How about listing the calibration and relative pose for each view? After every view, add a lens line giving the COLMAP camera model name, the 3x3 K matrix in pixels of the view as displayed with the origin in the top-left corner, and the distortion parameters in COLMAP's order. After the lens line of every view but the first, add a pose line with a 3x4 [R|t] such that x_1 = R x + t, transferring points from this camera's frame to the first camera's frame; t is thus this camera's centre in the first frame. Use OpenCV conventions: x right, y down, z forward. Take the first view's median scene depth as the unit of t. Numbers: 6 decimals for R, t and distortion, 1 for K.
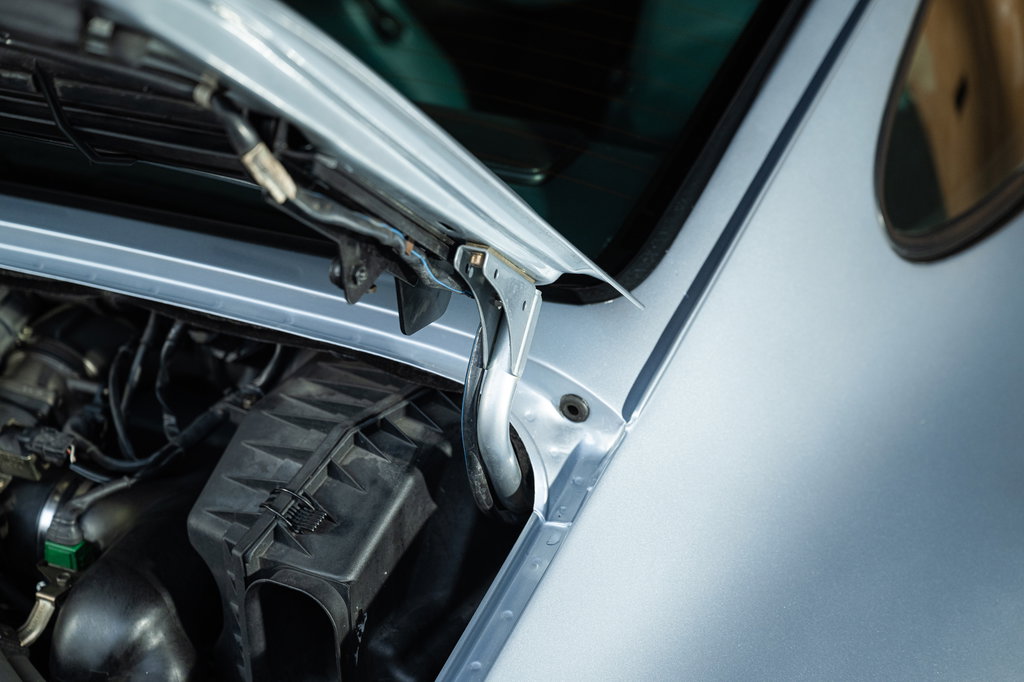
lens RADIAL K [[1982.4, 0, 512.0], [0, 1982.4, 341.0], [0, 0, 1]] dist [0.027437, -0.052285]
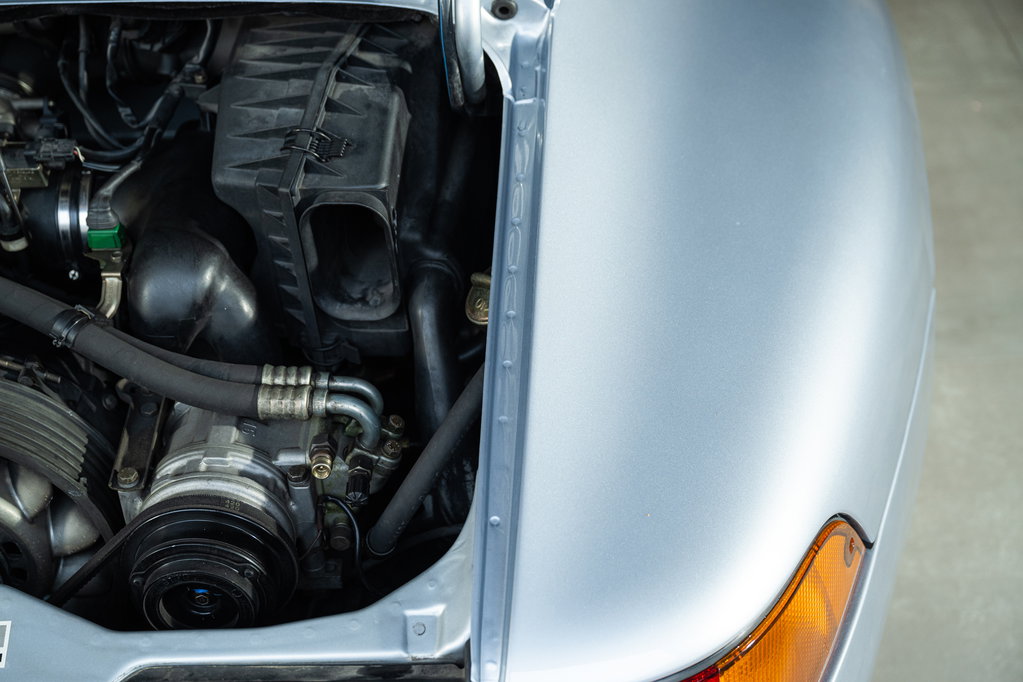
lens RADIAL K [[1504.7, 0, 511.5], [0, 1504.7, 341.0], [0, 0, 1]] dist [-0.003528, 0.016629]
pose [[0.918460, -0.285194, 0.274034, -0.273970], [0.220226, 0.944279, 0.244618, 0.001068], [-0.328529, -0.164323, 0.930090, 0.091886]]
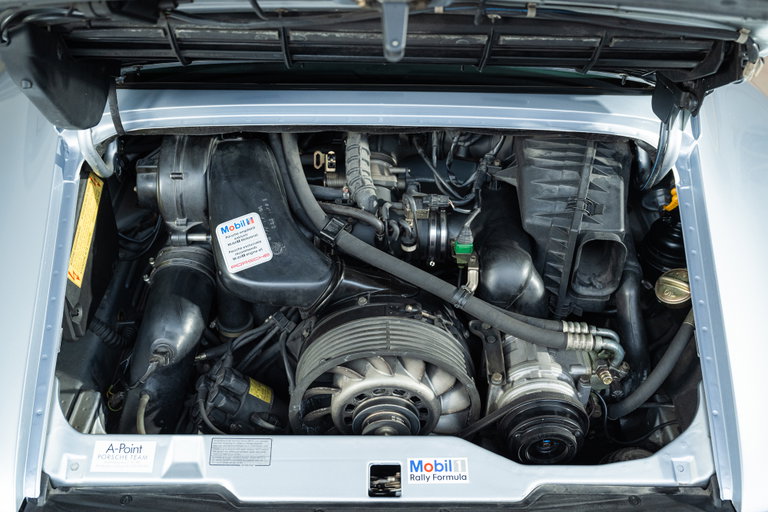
lens RADIAL K [[775.6, 0, 384.0], [0, 775.6, 256.0], [0, 0, 1]] dist [0.005966, -0.004210]
pose [[0.915935, -0.253016, 0.311521, -0.601988], [0.170515, 0.948029, 0.268637, -0.139195], [-0.363300, -0.192936, 0.911476, 0.239122]]
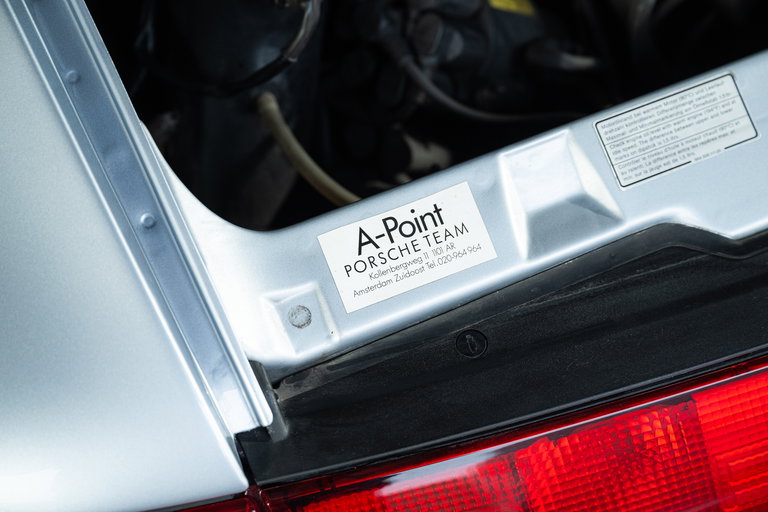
lens RADIAL K [[1486.8, 0, 384.0], [0, 1486.8, 256.0], [0, 0, 1]] dist [0.027437, -0.052285]
pose [[0.690957, -0.641688, 0.332889, -0.835974], [0.341986, 0.695861, 0.631525, -0.136654], [-0.636886, -0.322513, 0.700258, 0.607372]]
